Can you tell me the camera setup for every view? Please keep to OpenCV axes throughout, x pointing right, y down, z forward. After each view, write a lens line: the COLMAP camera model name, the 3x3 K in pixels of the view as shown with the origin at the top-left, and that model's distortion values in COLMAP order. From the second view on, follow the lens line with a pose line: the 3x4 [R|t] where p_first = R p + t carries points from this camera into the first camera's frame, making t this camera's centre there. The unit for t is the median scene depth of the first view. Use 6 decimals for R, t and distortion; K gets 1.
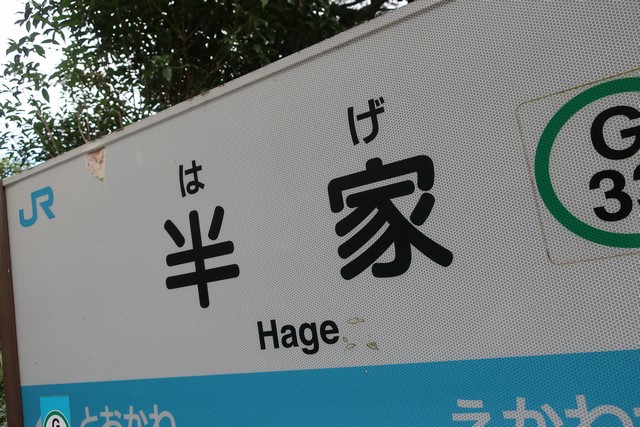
lens RADIAL K [[499.7, 0, 320.4], [0, 499.7, 207.9], [0, 0, 1]] dist [-0.013802, 0.003666]
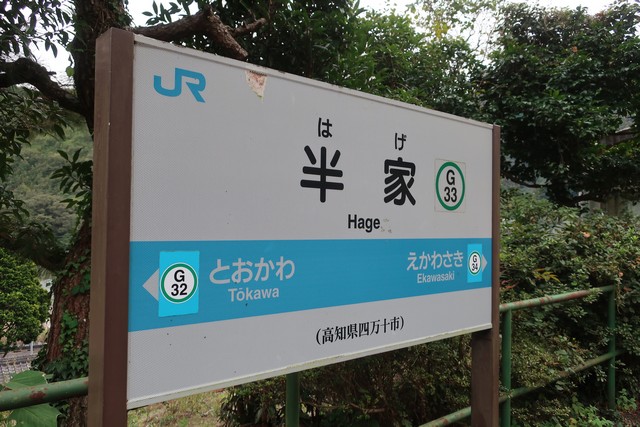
lens RADIAL K [[499.7, 0, 320.4], [0, 499.7, 207.9], [0, 0, 1]] dist [-0.013802, 0.003666]
pose [[0.327893, 0.197637, 0.923811, -1.926561], [-0.195770, 0.970861, -0.138217, 0.480416], [-0.924208, -0.135534, 0.357030, 0.383395]]
